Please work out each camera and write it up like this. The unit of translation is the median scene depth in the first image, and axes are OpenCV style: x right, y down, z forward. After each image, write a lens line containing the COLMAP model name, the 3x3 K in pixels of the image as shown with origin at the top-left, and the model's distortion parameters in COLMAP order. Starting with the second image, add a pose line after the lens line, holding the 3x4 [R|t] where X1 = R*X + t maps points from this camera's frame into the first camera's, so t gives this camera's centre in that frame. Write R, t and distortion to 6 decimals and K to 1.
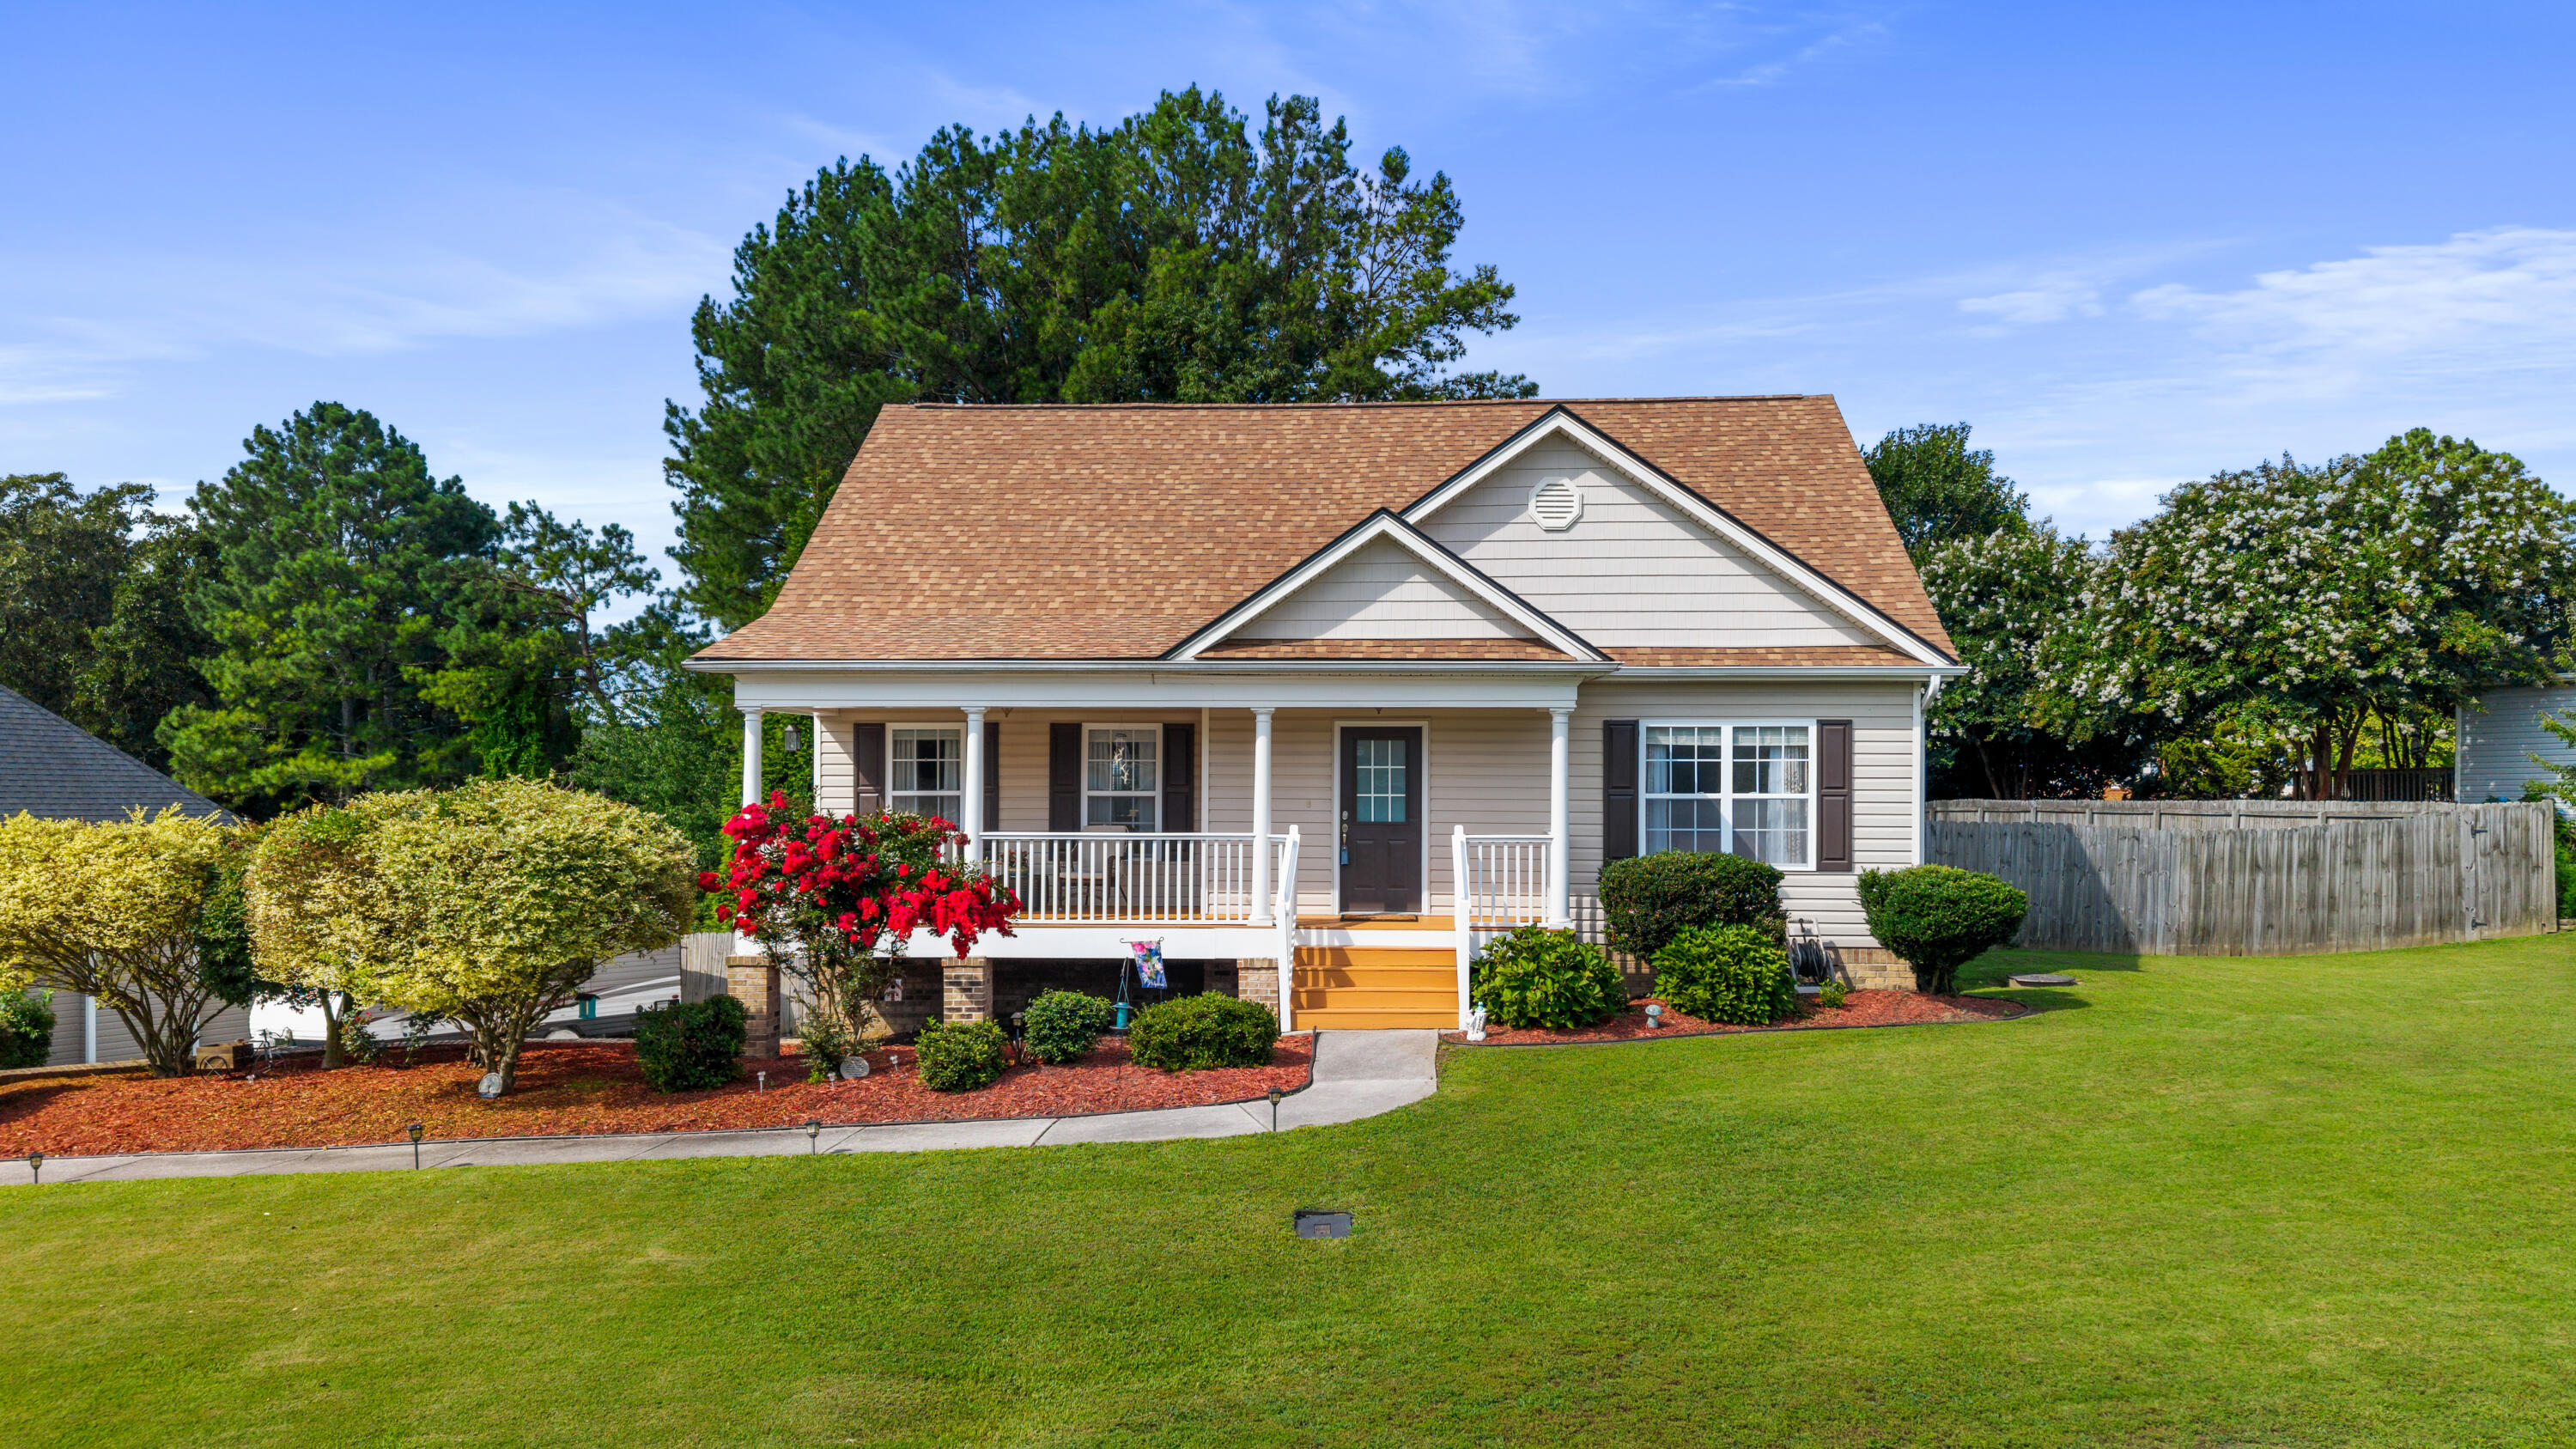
lens RADIAL K [[1831.7, 0, 1289.4], [0, 1831.7, 678.4], [0, 0, 1]] dist [-0.034889, -0.001423]
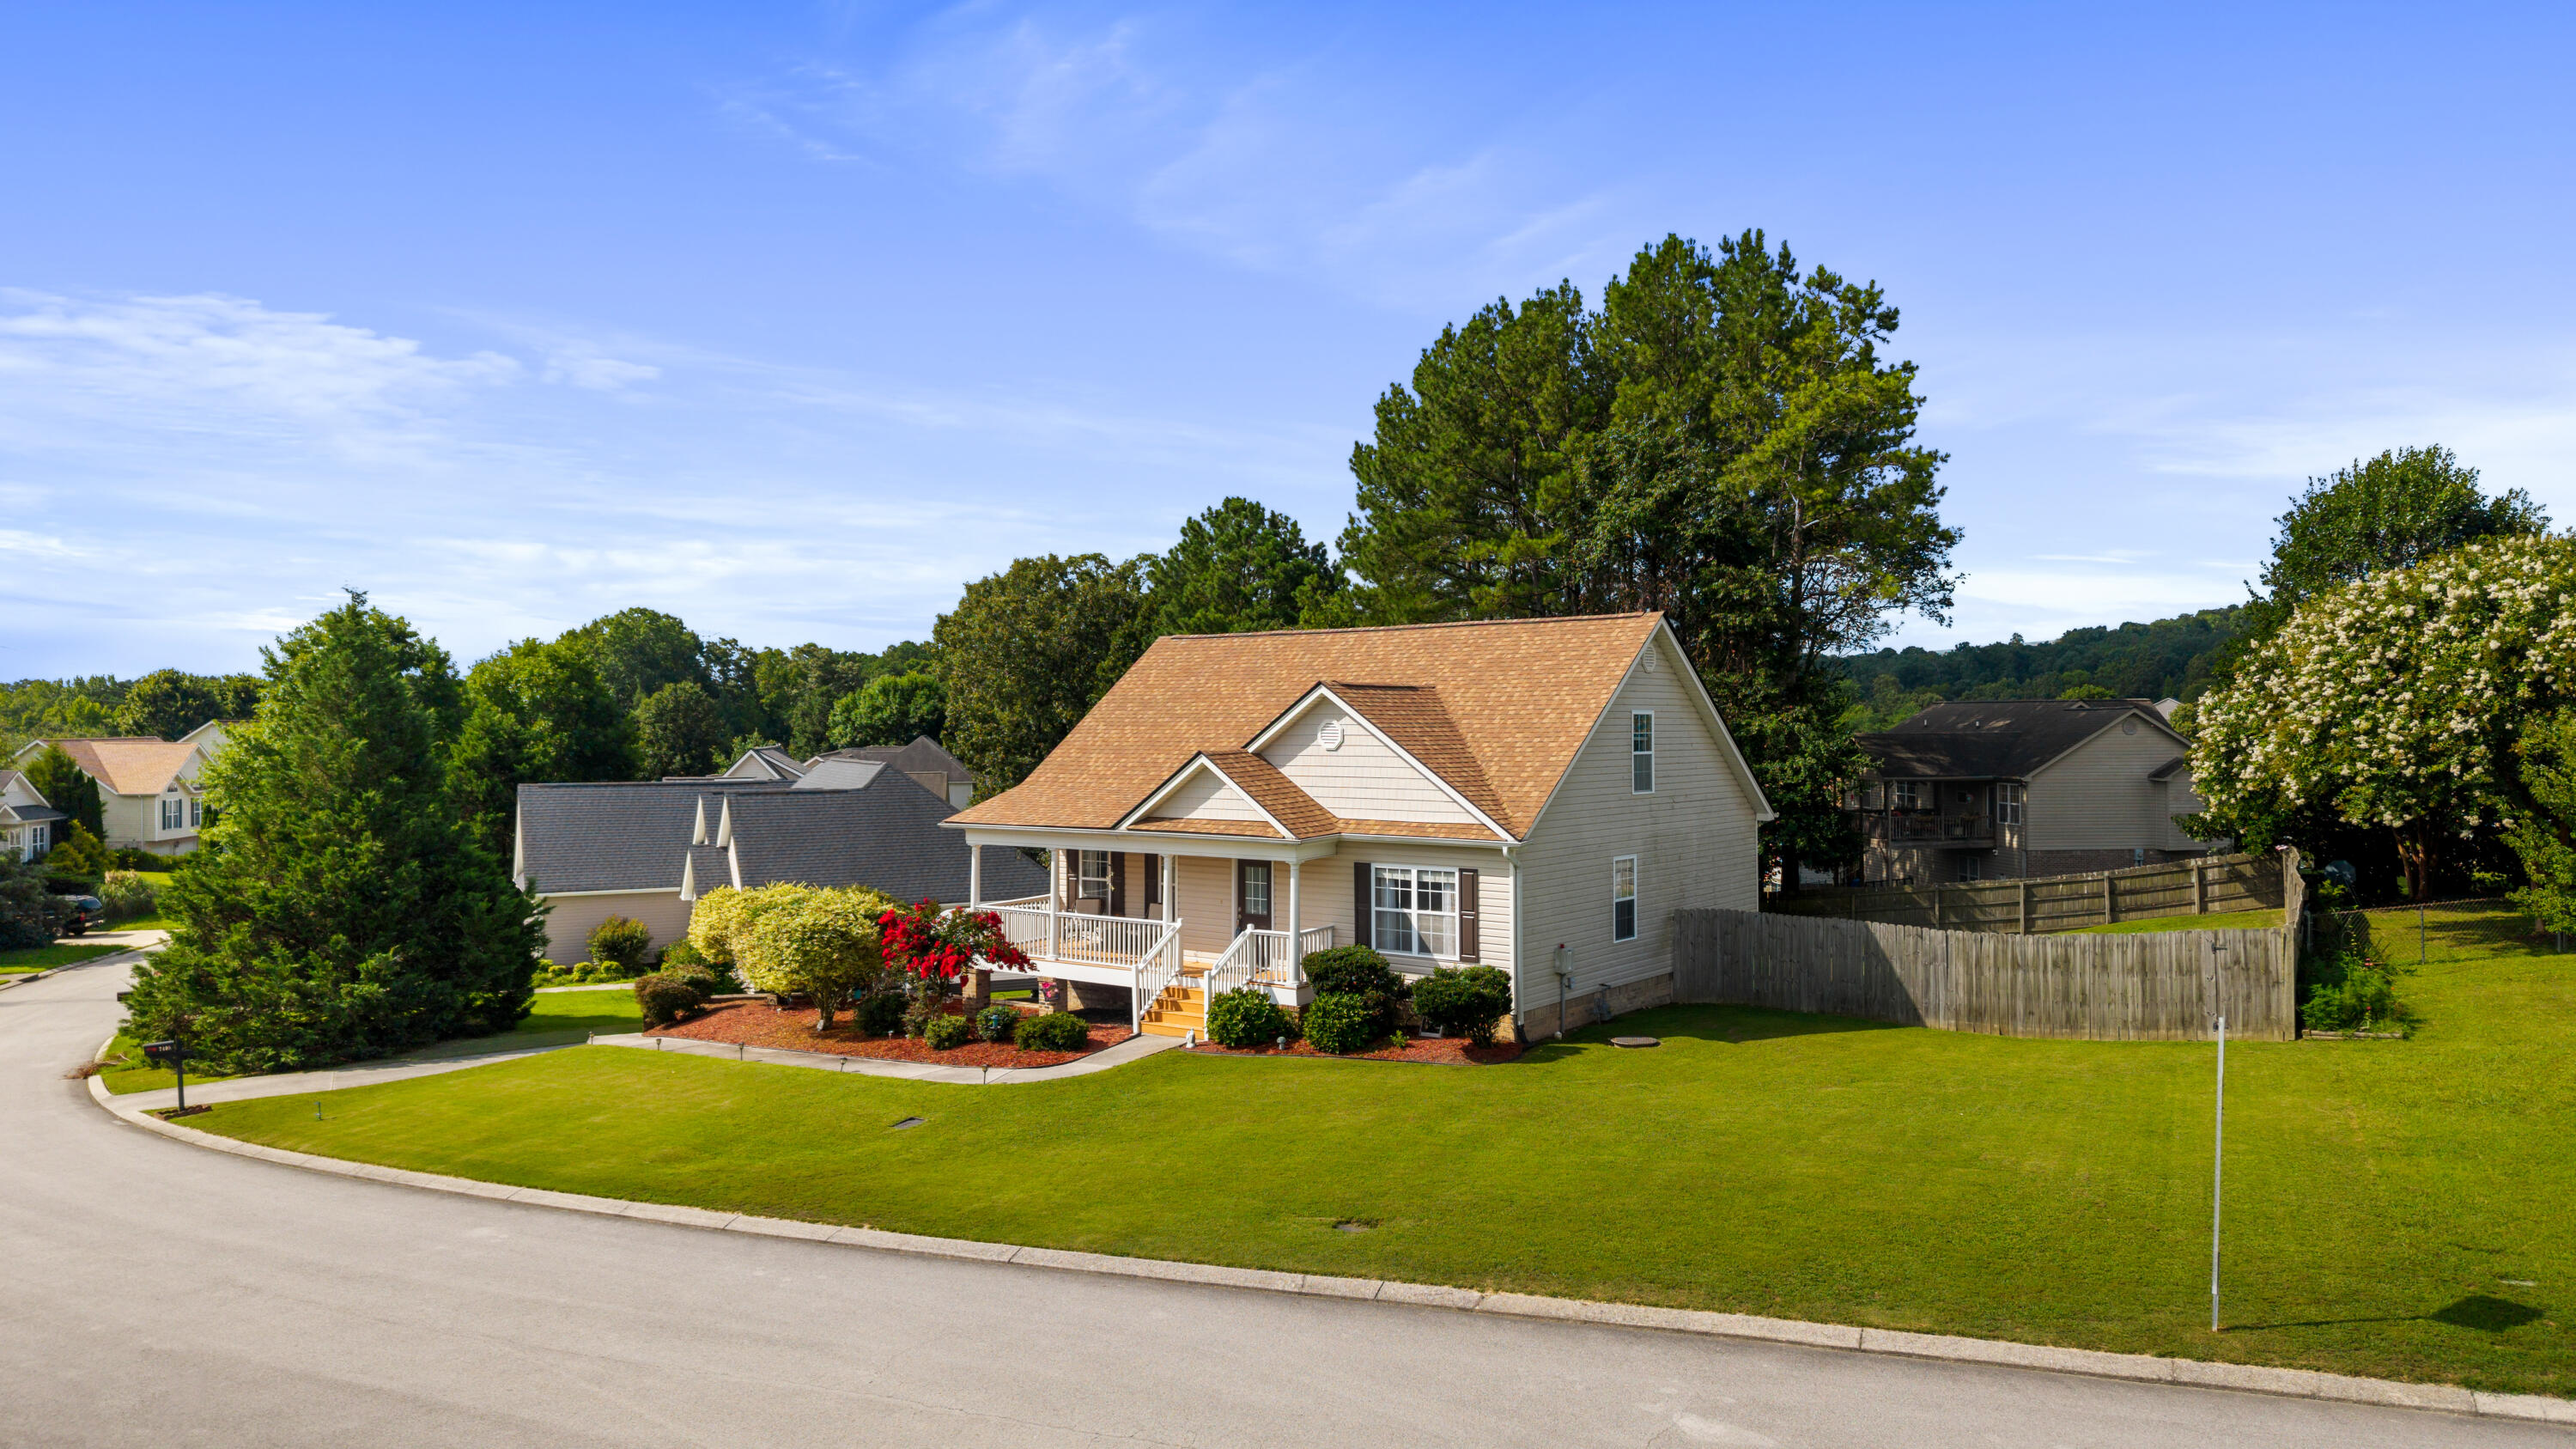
lens RADIAL K [[1799.5, 0, 1288.0], [0, 1799.5, 724.5], [0, 0, 1]] dist [0.085366, -0.225476]
pose [[0.814019, -0.008934, -0.580769, 0.851584], [0.051443, 0.997061, 0.056765, -0.157426], [0.578556, -0.076084, 0.812087, -0.289927]]
